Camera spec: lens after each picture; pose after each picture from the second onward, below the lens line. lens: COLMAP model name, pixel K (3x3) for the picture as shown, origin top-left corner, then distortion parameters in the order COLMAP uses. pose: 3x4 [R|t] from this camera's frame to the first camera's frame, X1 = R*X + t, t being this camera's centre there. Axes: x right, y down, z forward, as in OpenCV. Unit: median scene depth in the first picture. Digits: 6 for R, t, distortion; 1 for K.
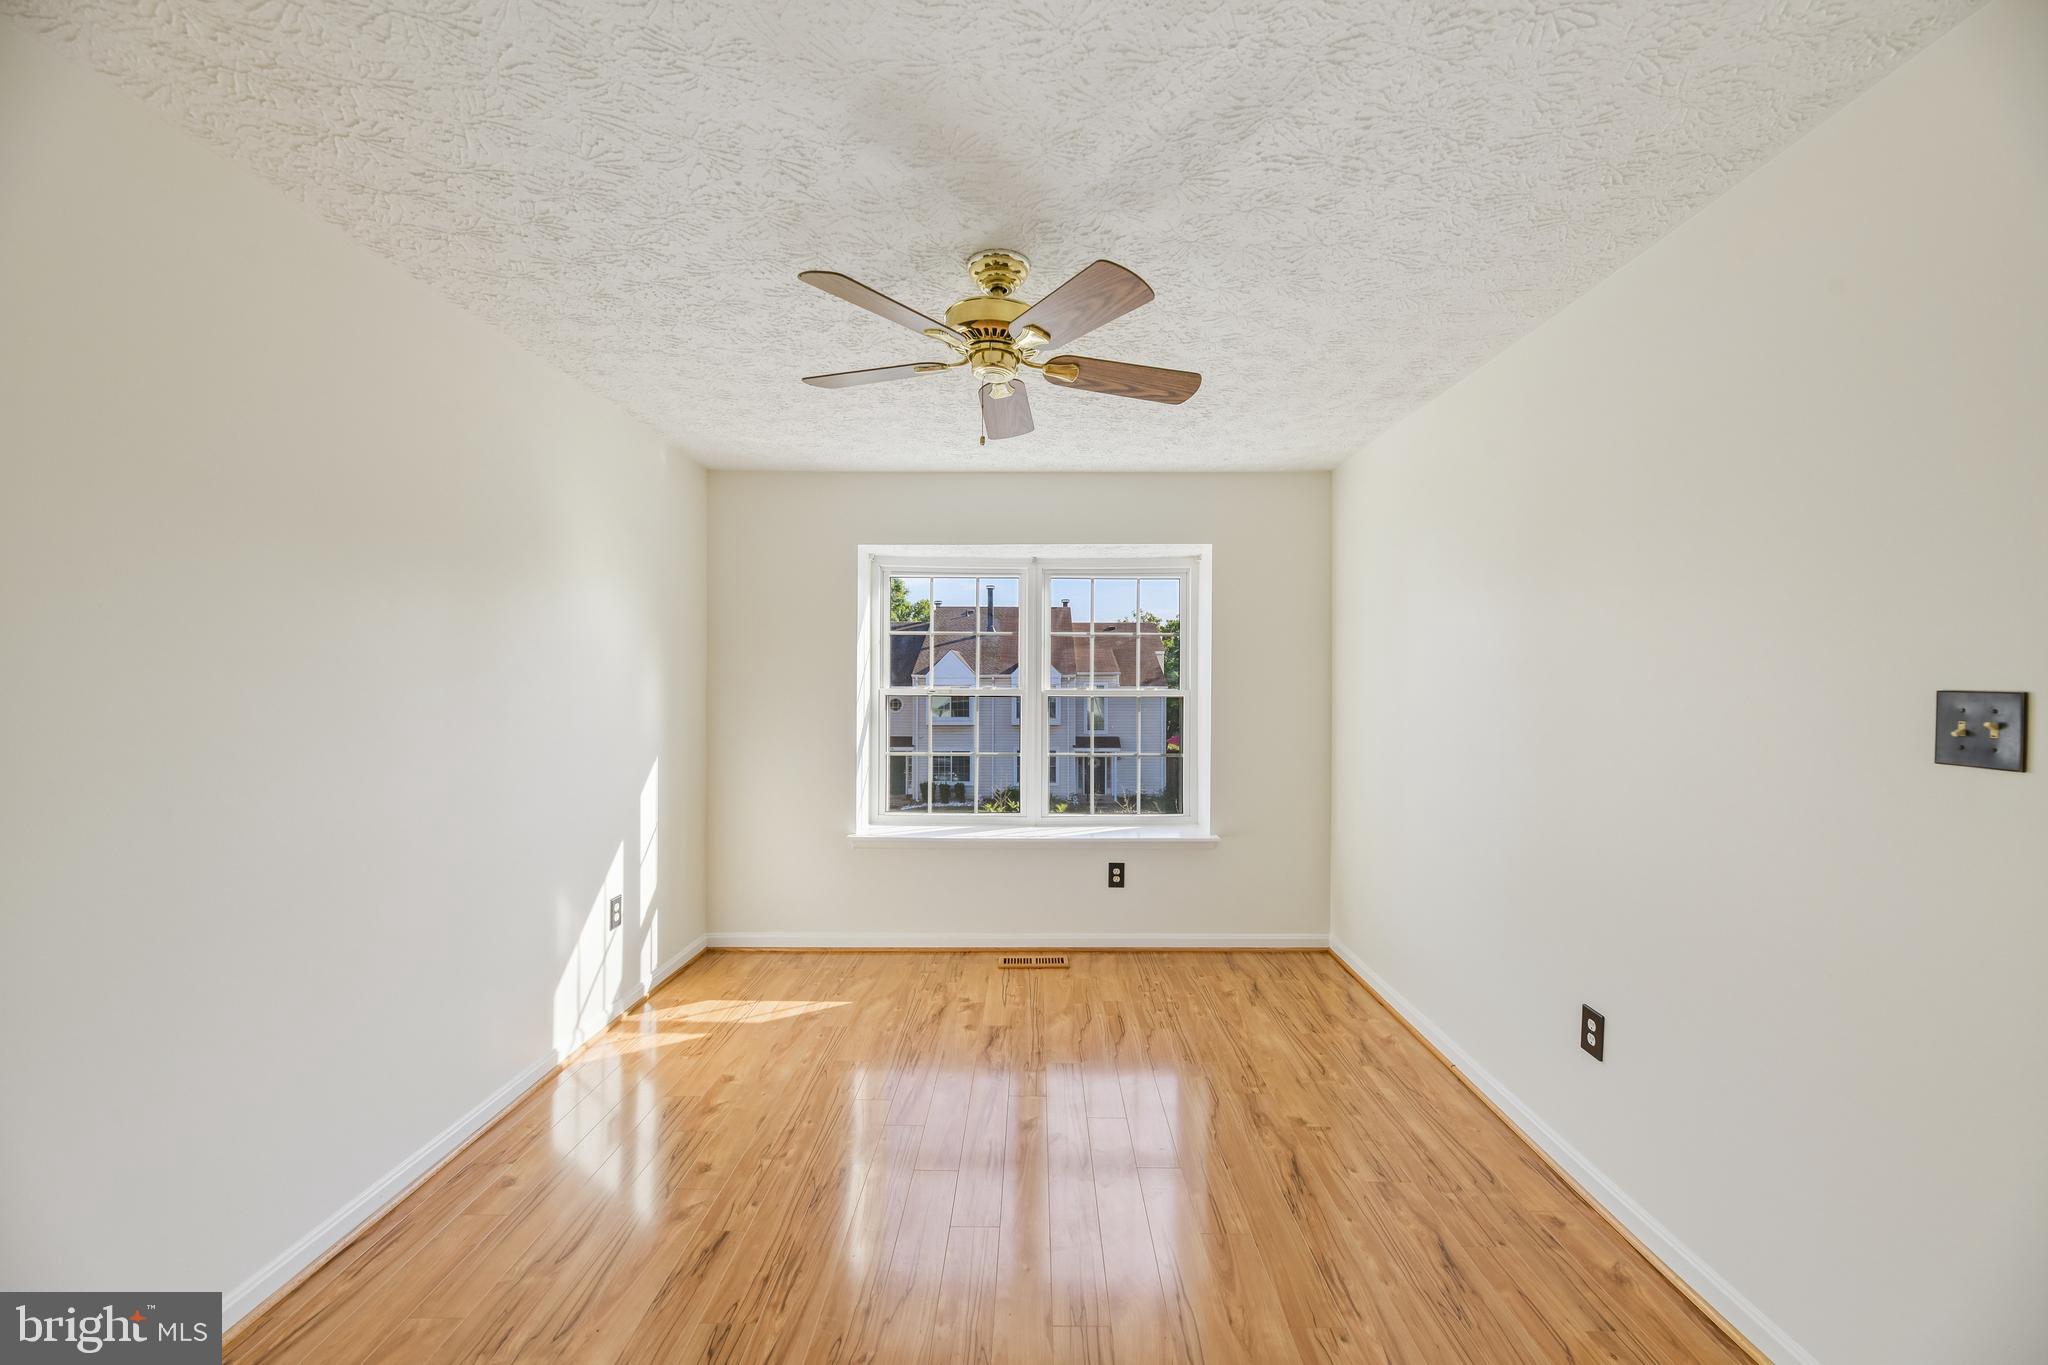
lens RADIAL K [[828.3, 0, 1037.5], [0, 828.3, 681.1], [0, 0, 1]] dist [0.004787, -0.003246]
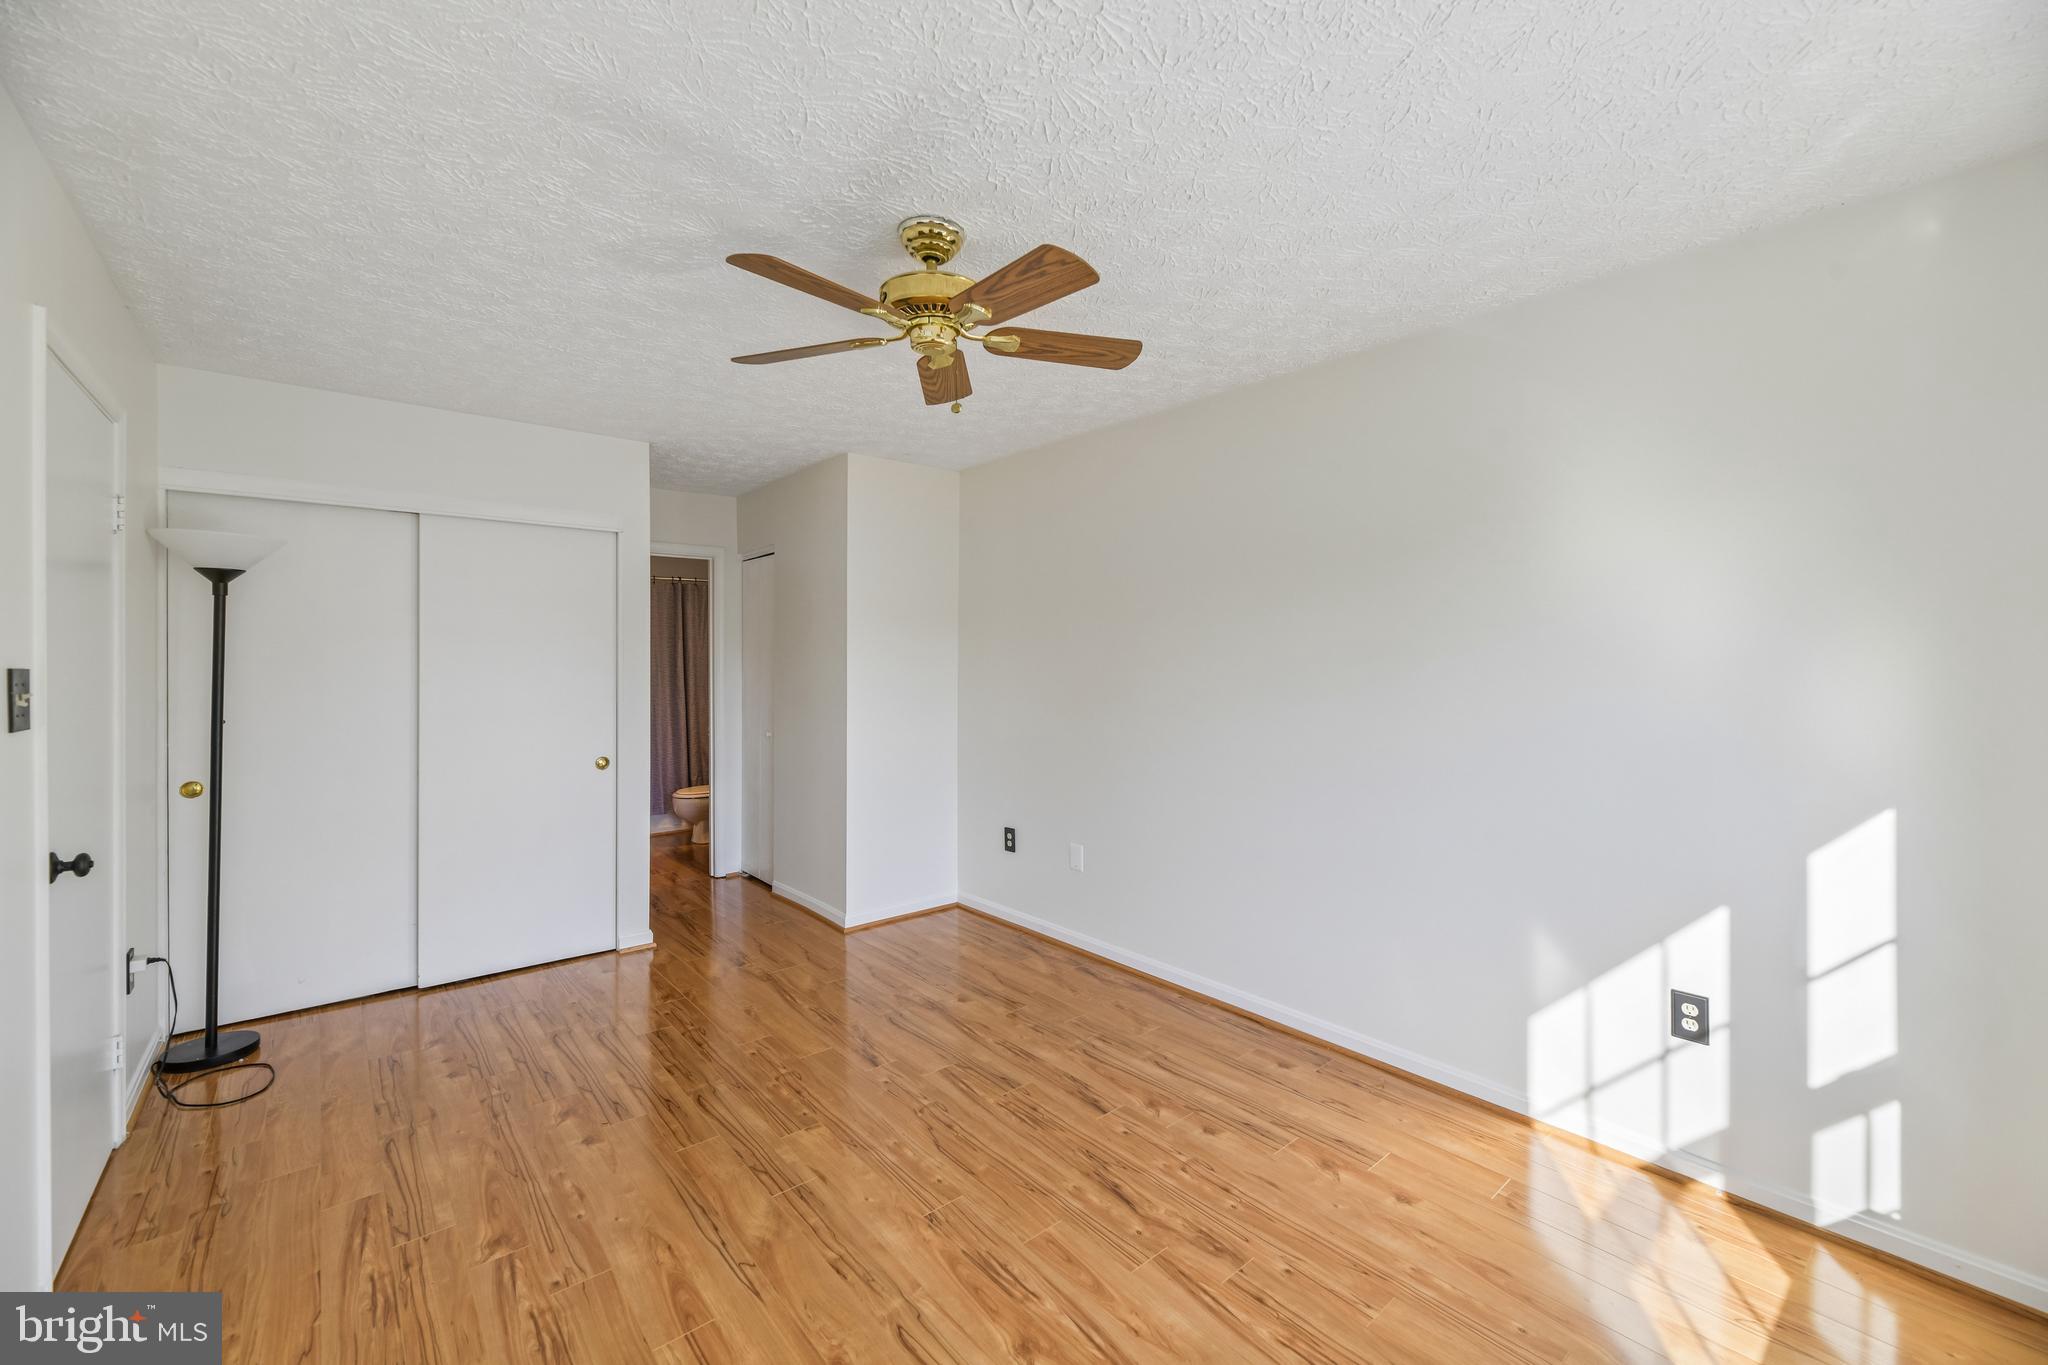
lens RADIAL K [[828.3, 0, 1048.6], [0, 828.3, 661.8], [0, 0, 1]] dist [0.004787, -0.003246]
pose [[-0.753262, -0.006403, -0.657690, 0.339916], [-0.004930, 0.999979, -0.004088, -0.000013], [0.657702, 0.000163, -0.753278, 1.261779]]
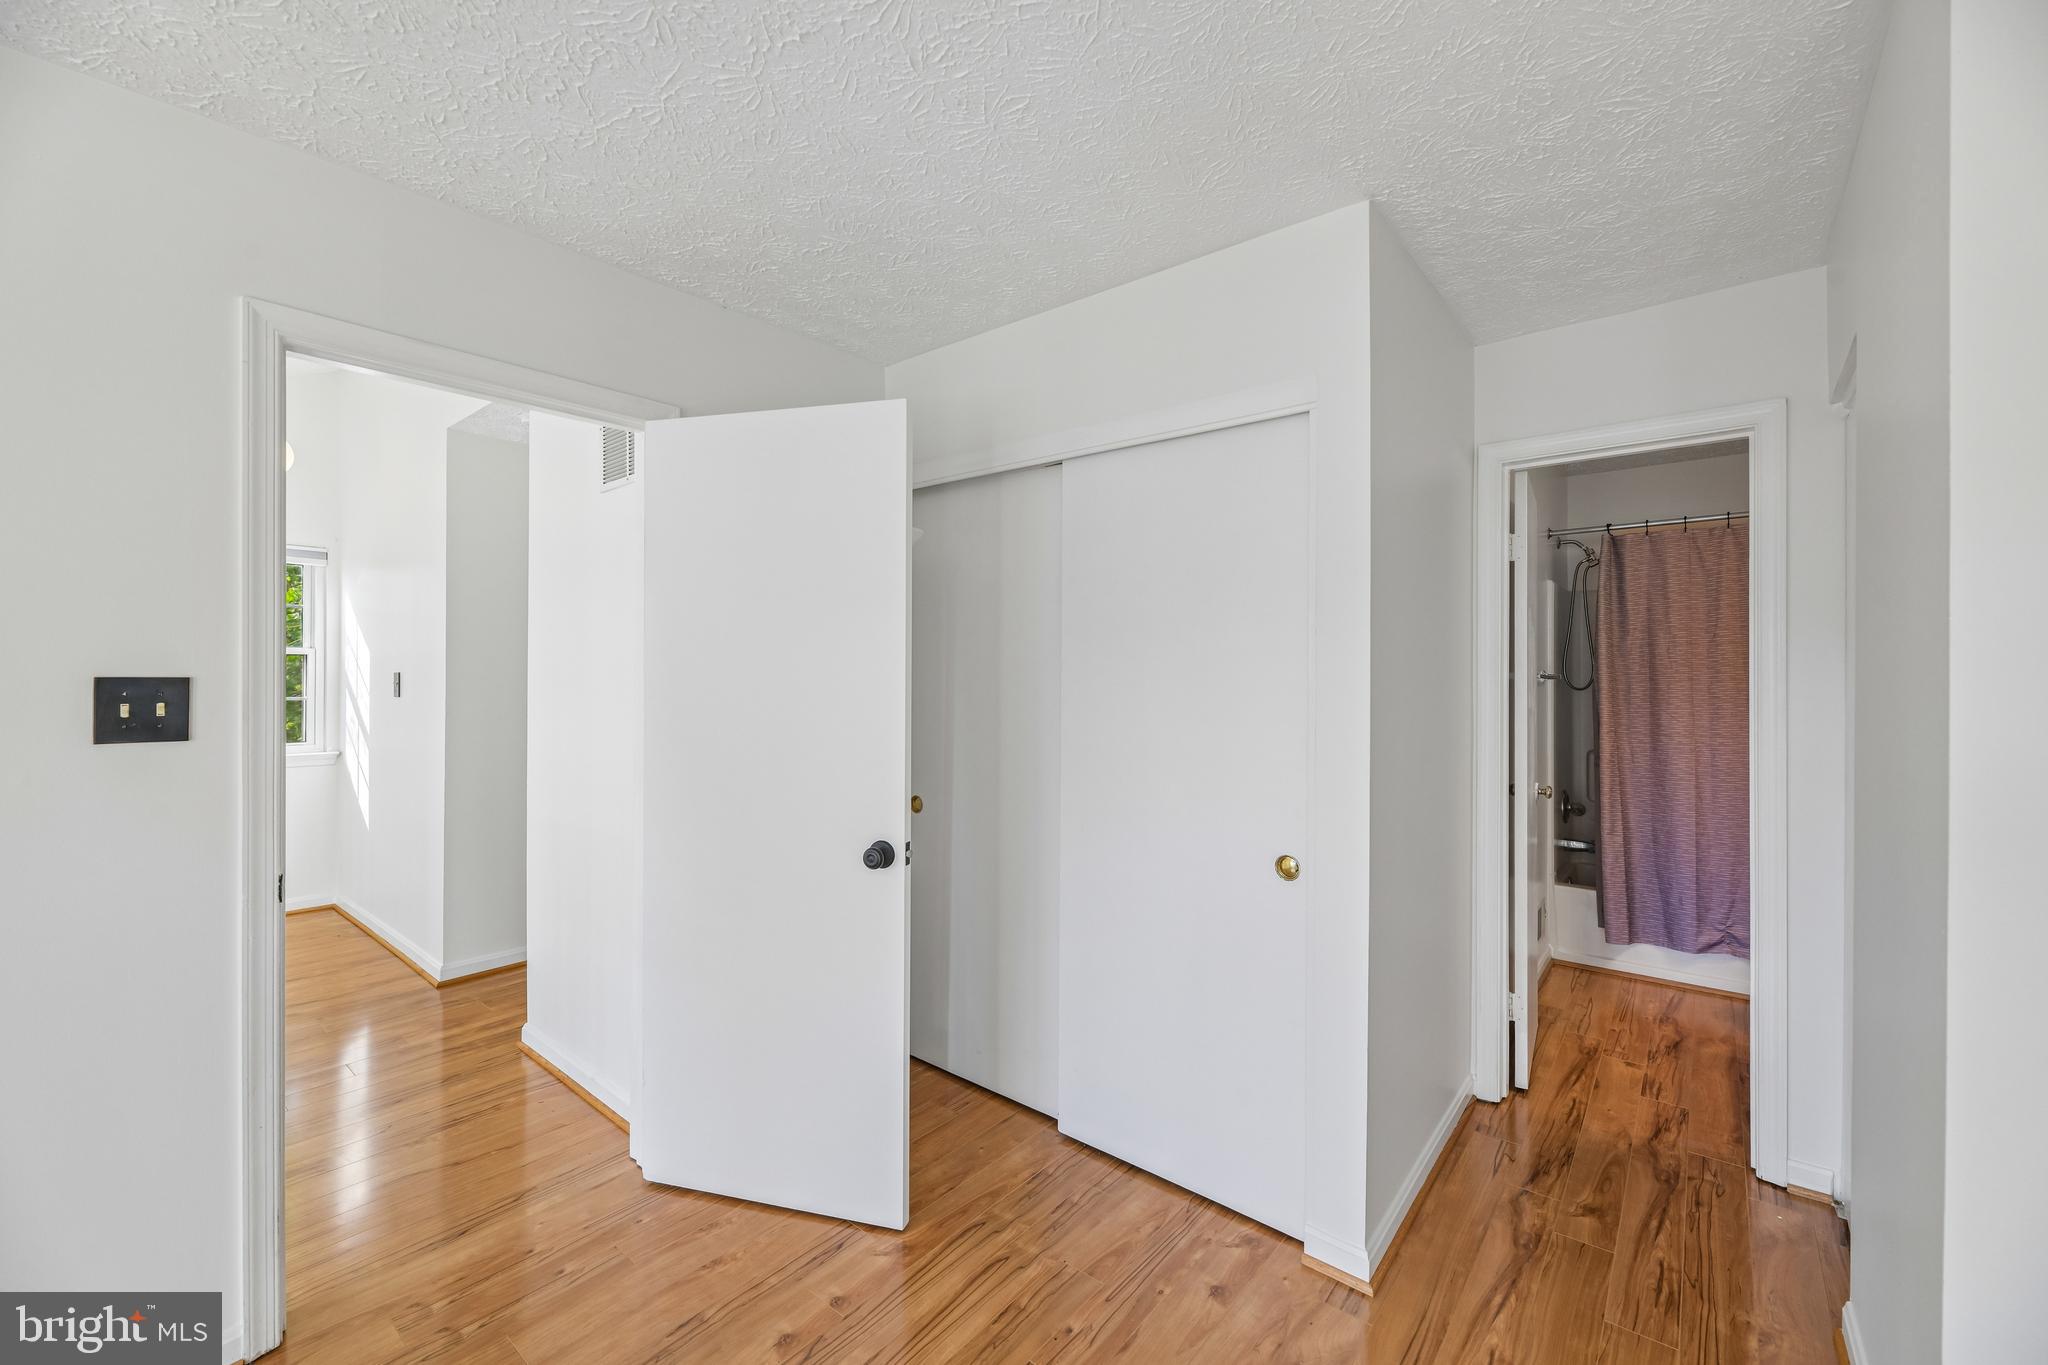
lens RADIAL K [[828.3, 0, 1021.3], [0, 828.3, 669.7], [0, 0, 1]] dist [0.004787, -0.003246]
pose [[-0.770633, -0.004123, 0.637266, -0.246193], [-0.003464, 0.999991, 0.002281, -0.002796], [-0.637270, -0.000450, -0.770641, 0.478996]]
